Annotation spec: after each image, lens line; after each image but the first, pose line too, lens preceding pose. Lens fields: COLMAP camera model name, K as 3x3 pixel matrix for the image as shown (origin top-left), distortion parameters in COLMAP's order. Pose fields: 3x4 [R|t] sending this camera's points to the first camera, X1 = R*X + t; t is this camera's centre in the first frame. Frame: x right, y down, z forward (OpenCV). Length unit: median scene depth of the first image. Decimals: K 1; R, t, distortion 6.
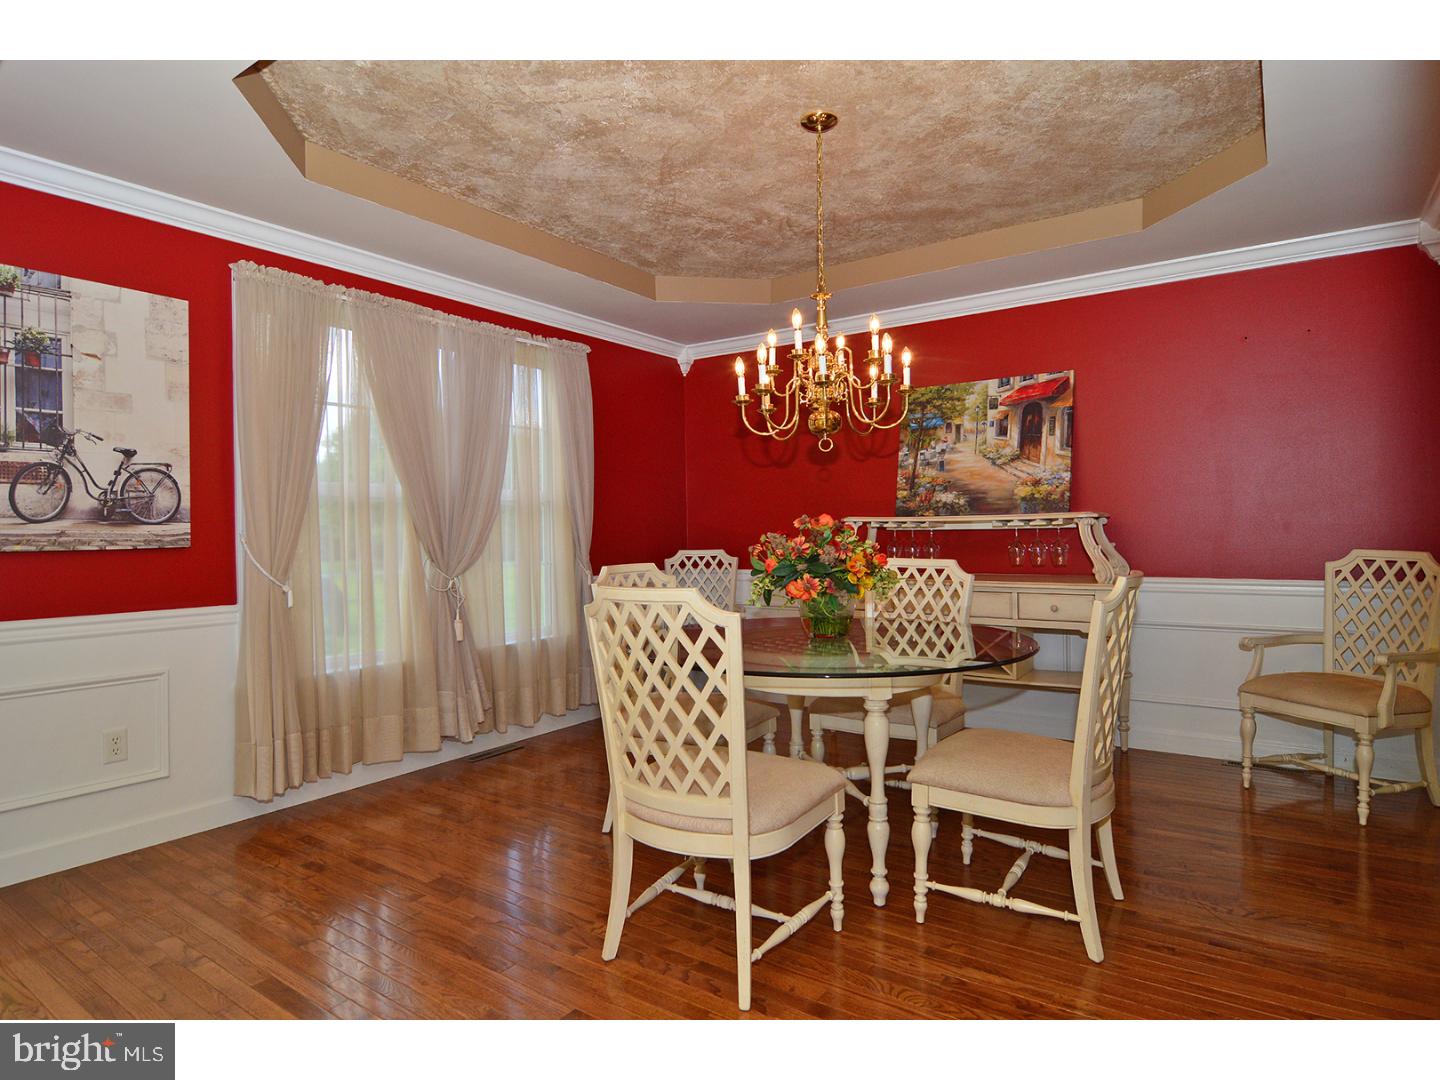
lens RADIAL K [[807.0, 0, 720.0], [0, 807.0, 540.0], [0, 0, 1]] dist [-0.023448, -0.001036]
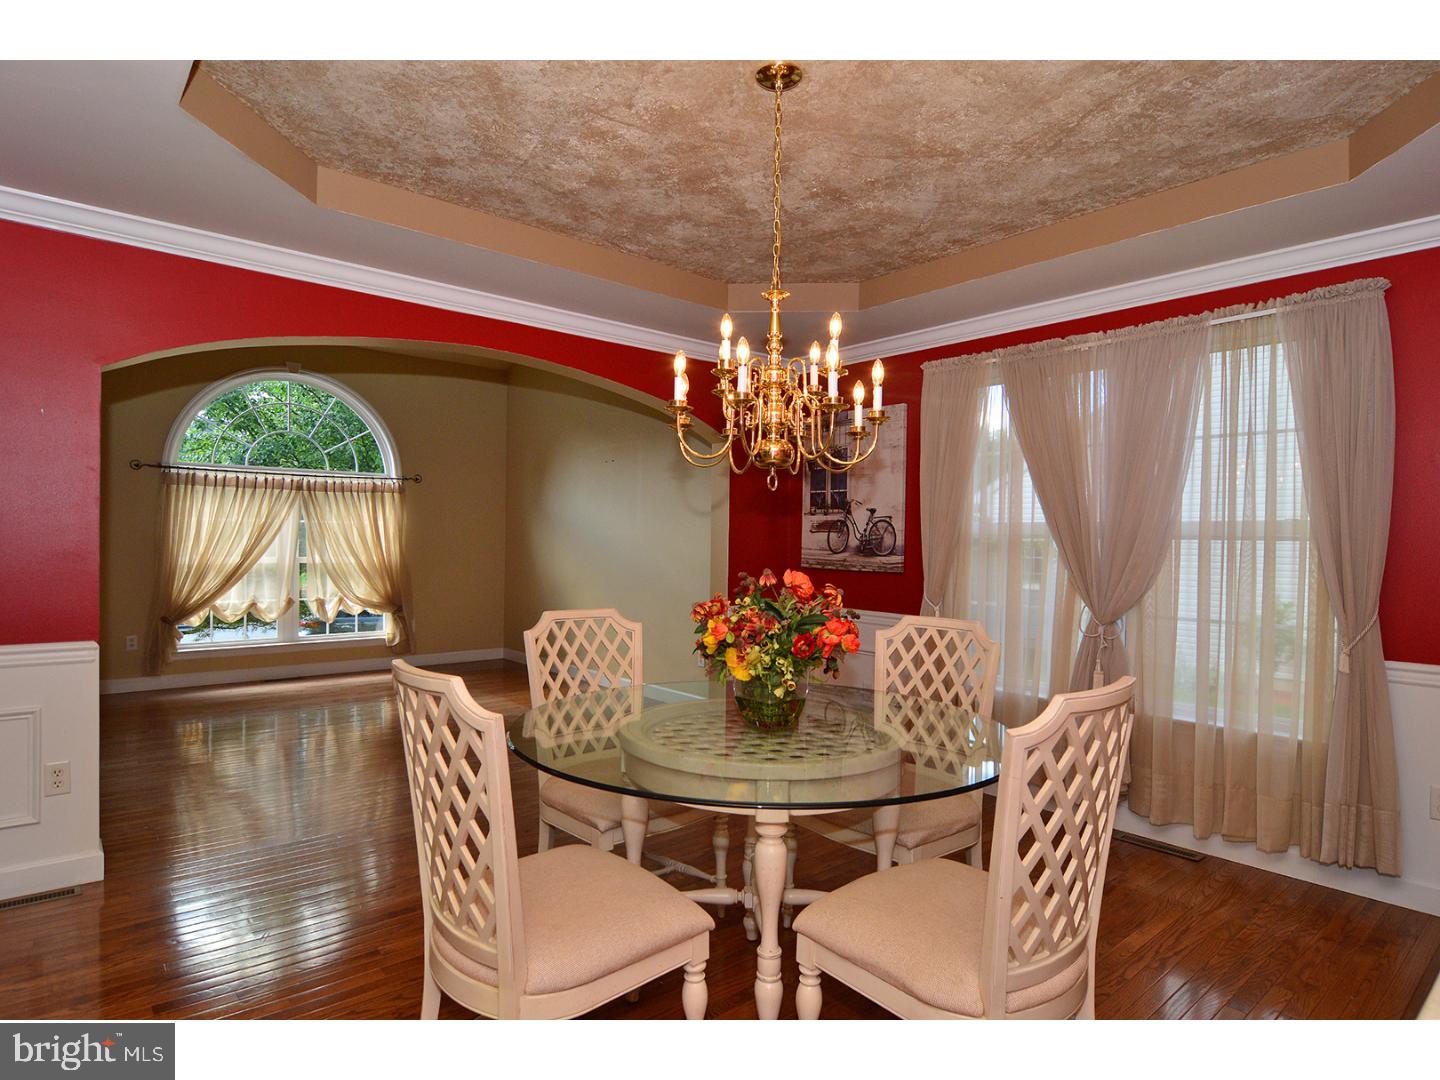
lens RADIAL K [[807.0, 0, 720.0], [0, 807.0, 540.0], [0, 0, 1]] dist [-0.023448, -0.001036]
pose [[-0.258497, 0.002993, -0.966007, 0.857745], [-0.028947, 0.999522, 0.010843, -0.057964], [0.965578, 0.030766, -0.258287, 1.088540]]
